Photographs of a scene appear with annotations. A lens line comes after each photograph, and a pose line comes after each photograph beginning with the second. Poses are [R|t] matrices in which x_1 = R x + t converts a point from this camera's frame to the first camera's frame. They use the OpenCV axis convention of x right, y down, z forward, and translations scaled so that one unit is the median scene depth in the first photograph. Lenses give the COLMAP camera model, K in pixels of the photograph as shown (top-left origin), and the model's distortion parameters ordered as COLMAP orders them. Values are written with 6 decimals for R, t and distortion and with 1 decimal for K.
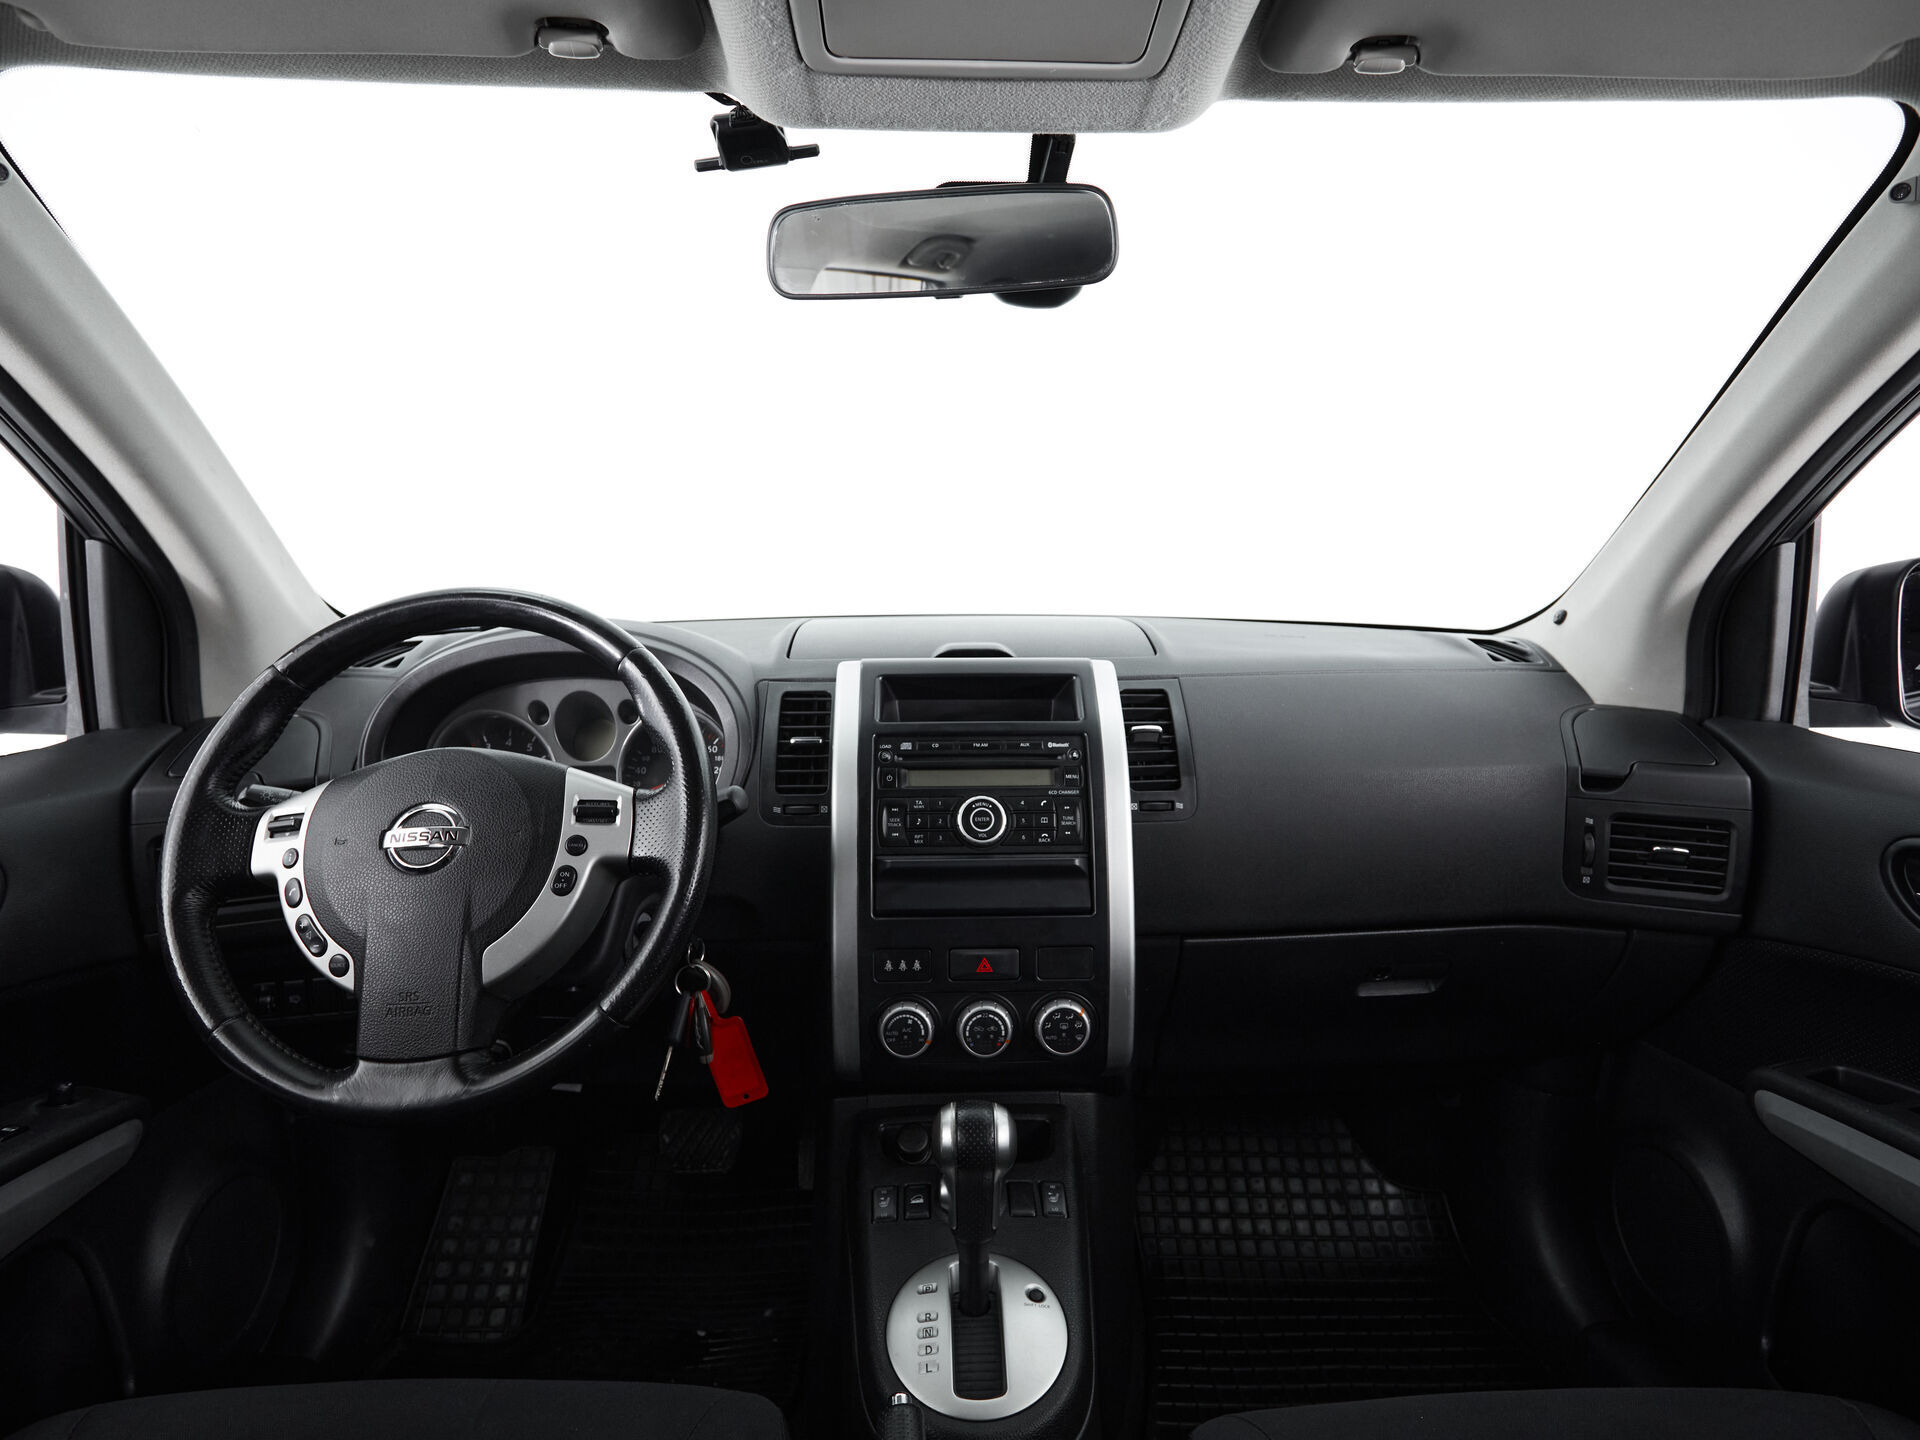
lens RADIAL K [[1031.1, 0, 960.0], [0, 1031.1, 720.0], [0, 0, 1]] dist [-0.006252, -0.000058]
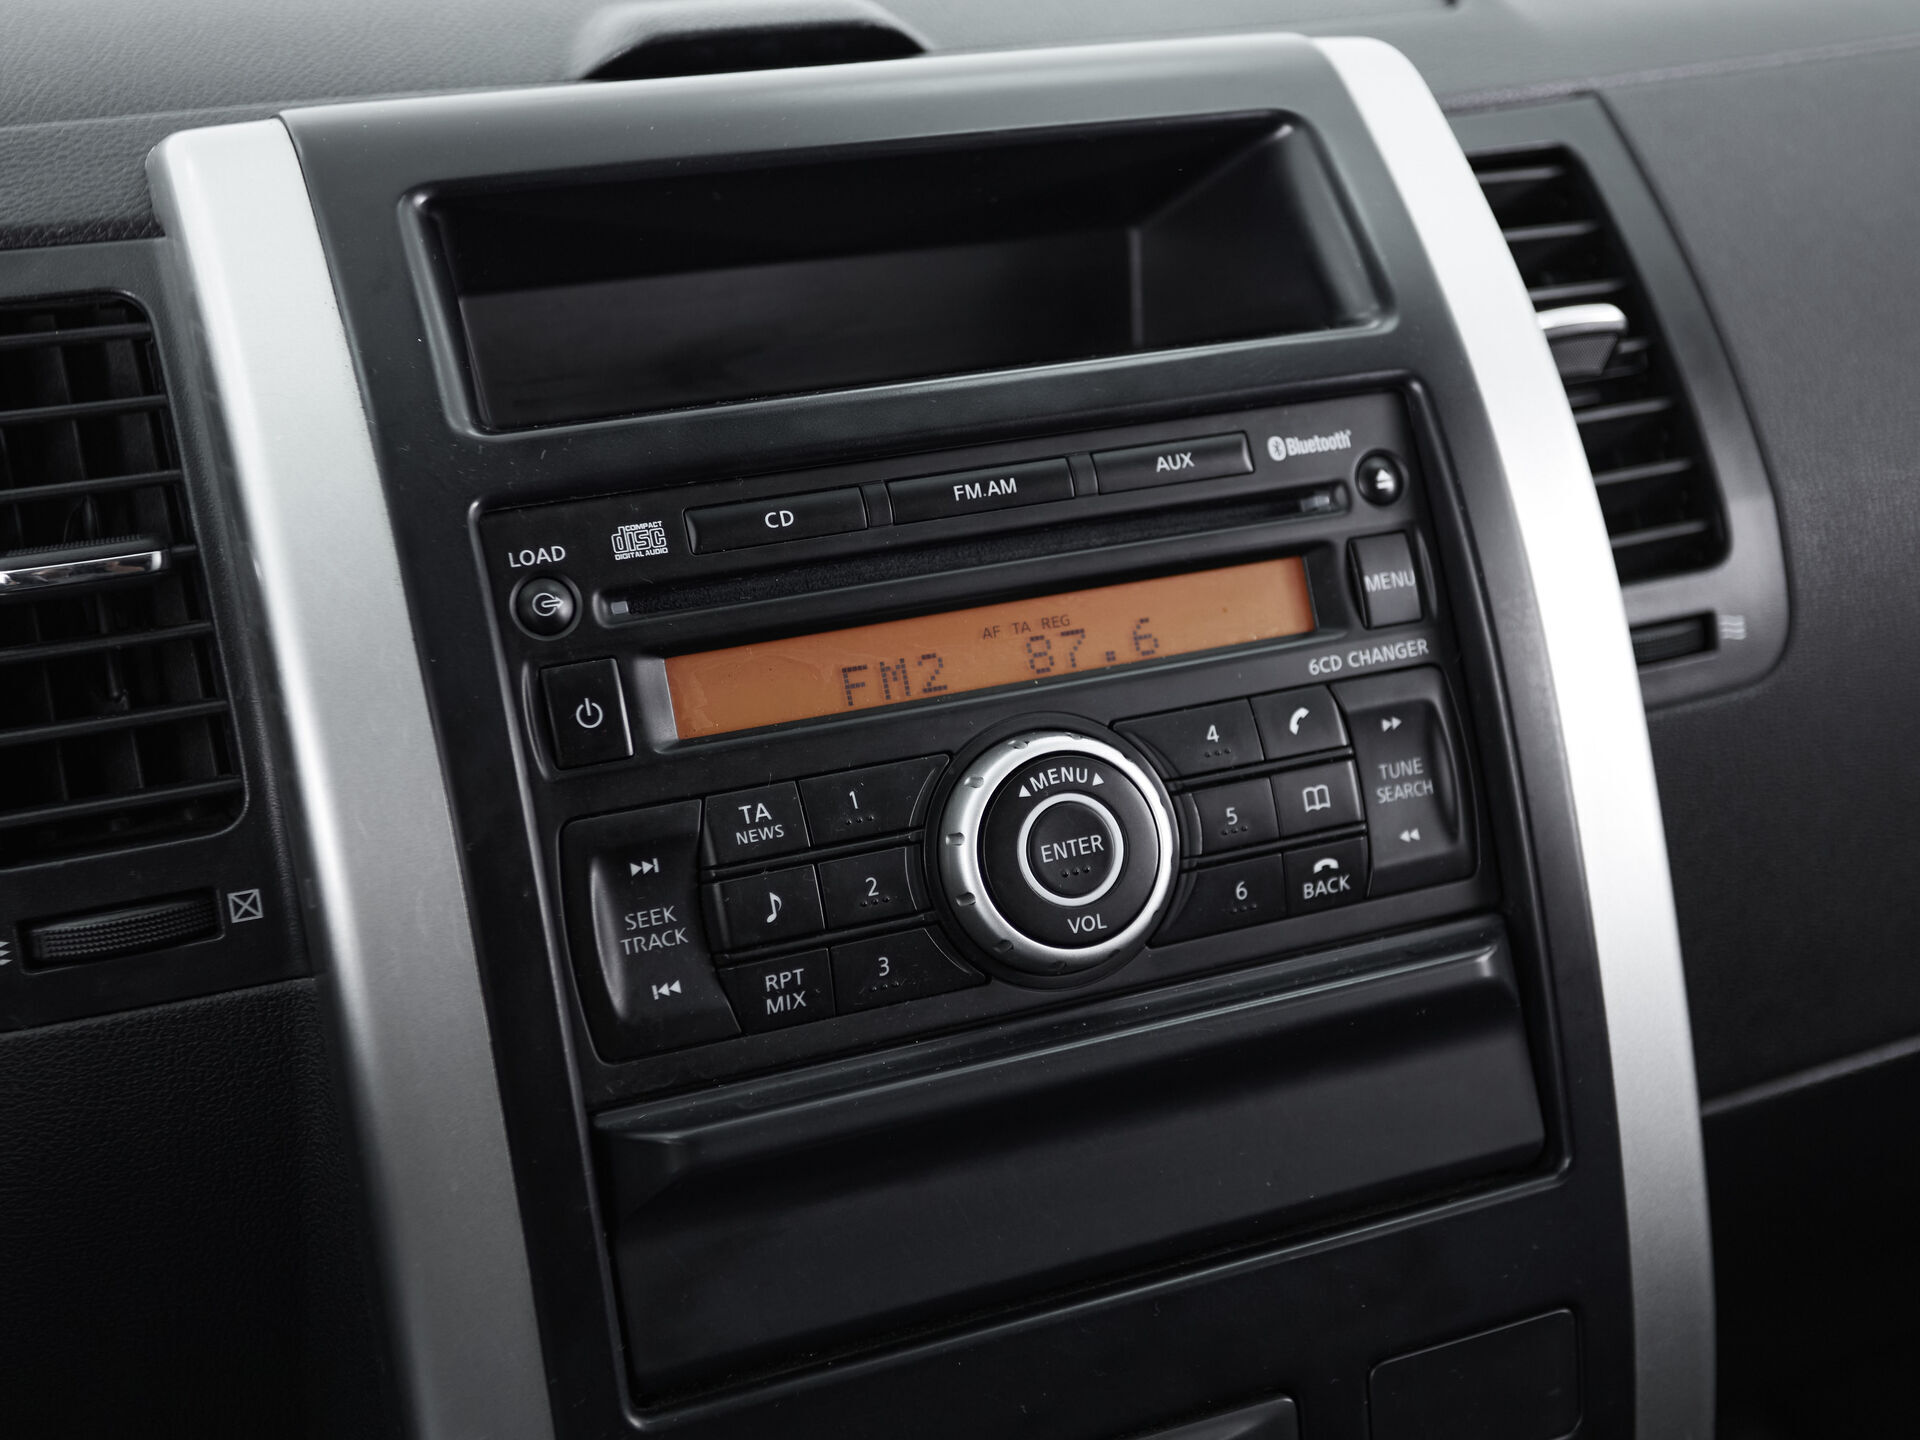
lens RADIAL K [[2476.9, 0, 962.8], [0, 2476.9, 671.6], [0, 0, 1]] dist [0.022106, 0.004758]
pose [[0.938176, -0.146137, 0.313798, -0.149216], [0.087228, 0.977069, 0.194237, -0.038015], [-0.334988, -0.154857, 0.929410, 0.533297]]
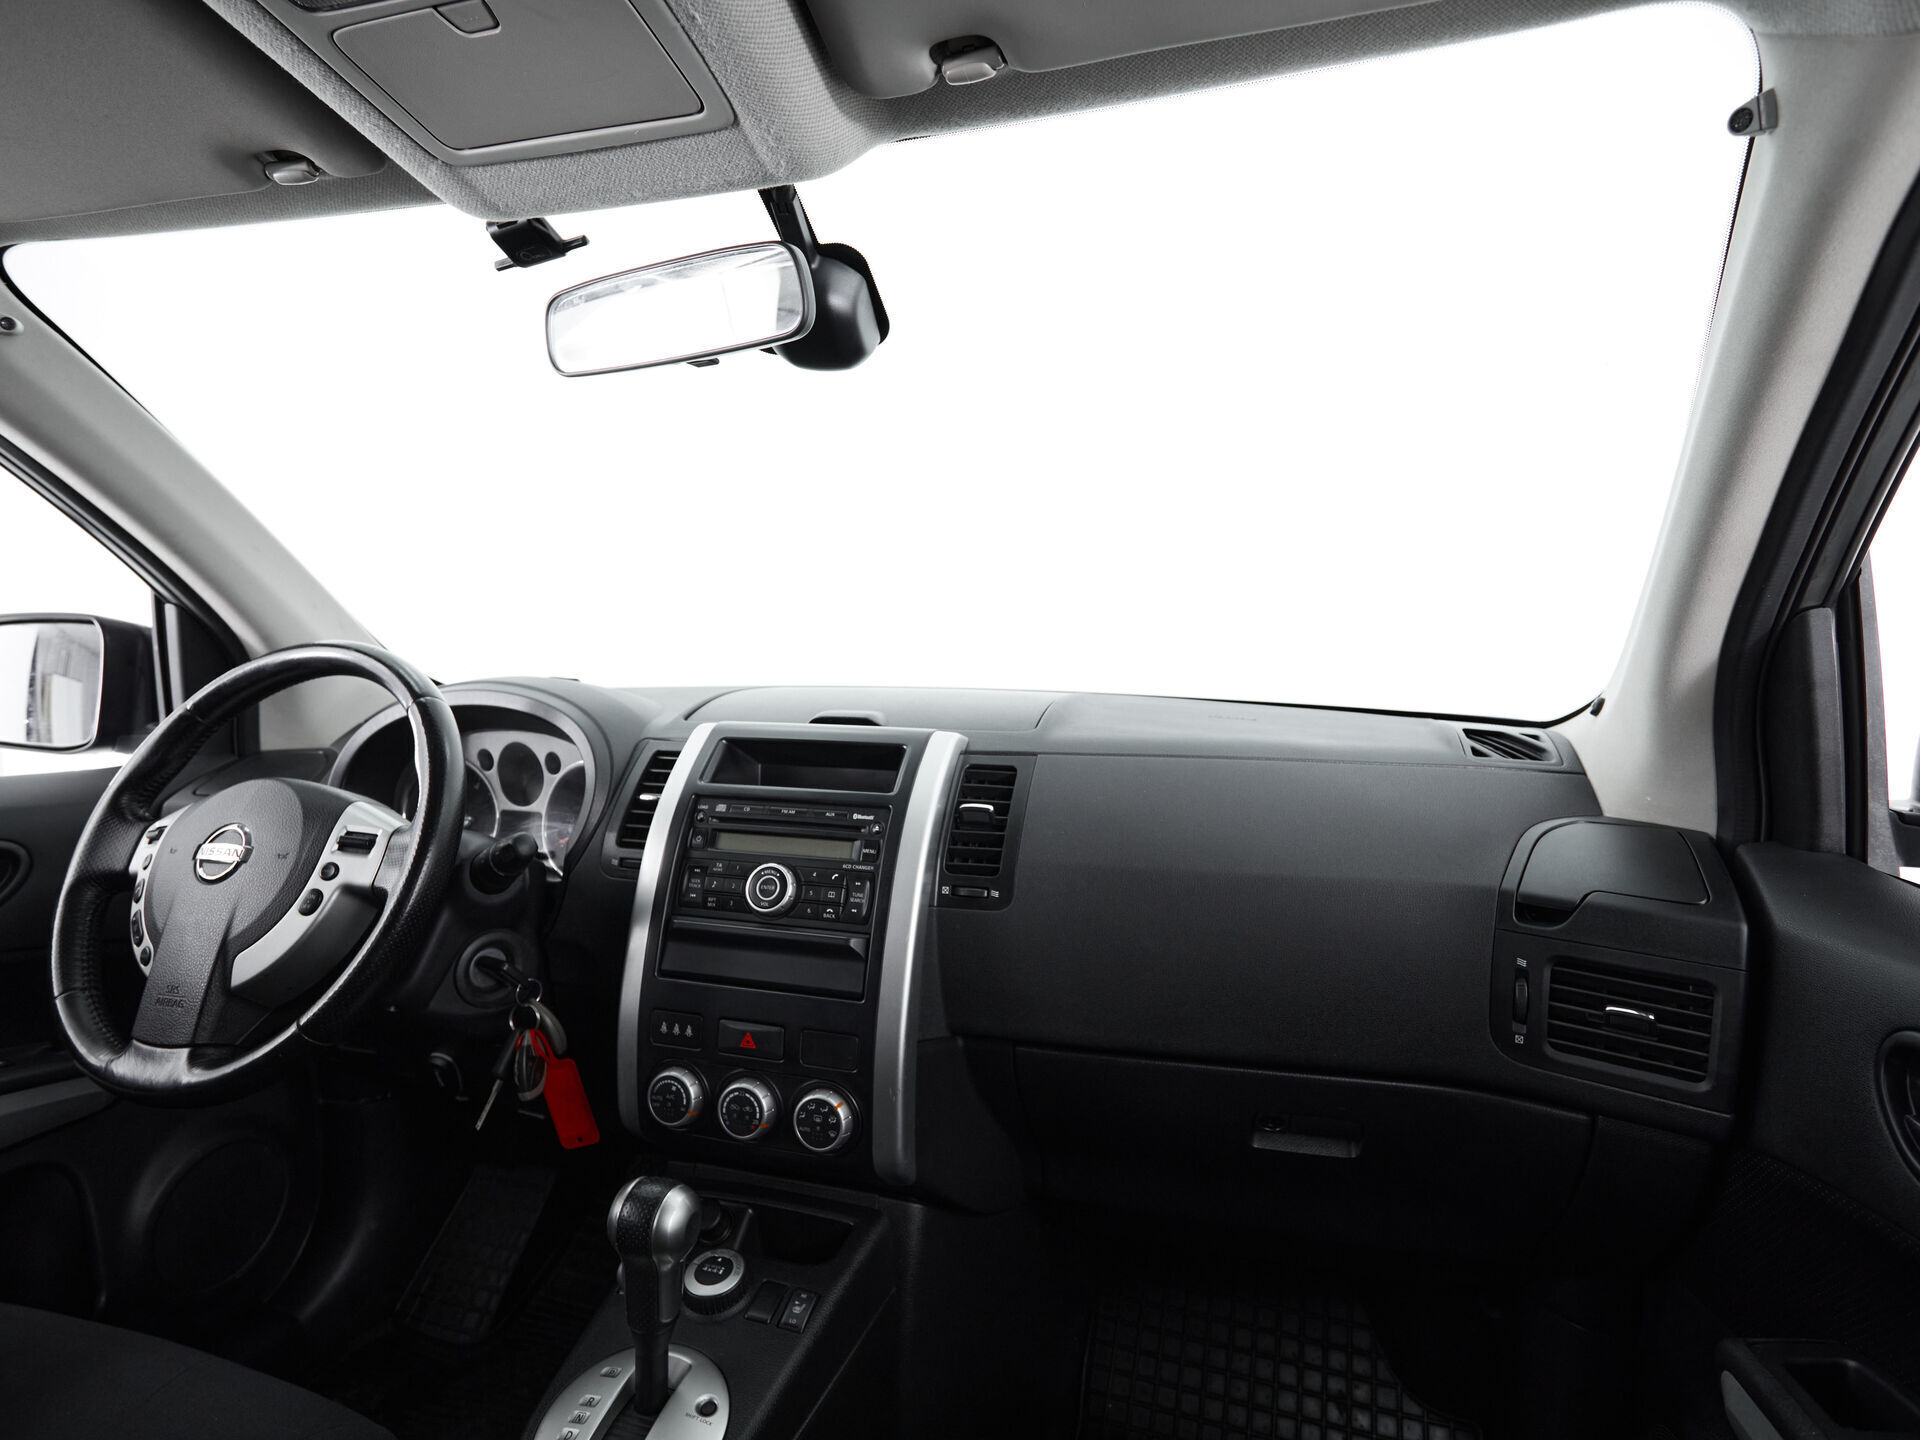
lens RADIAL K [[1012.6, 0, 960.0], [0, 1012.6, 720.0], [0, 0, 1]] dist [-0.006510, -0.001783]
pose [[0.947596, 0.035731, -0.317466, 0.479431], [-0.062317, 0.995310, -0.073986, -0.001269], [0.313334, 0.089892, 0.945379, 0.139826]]
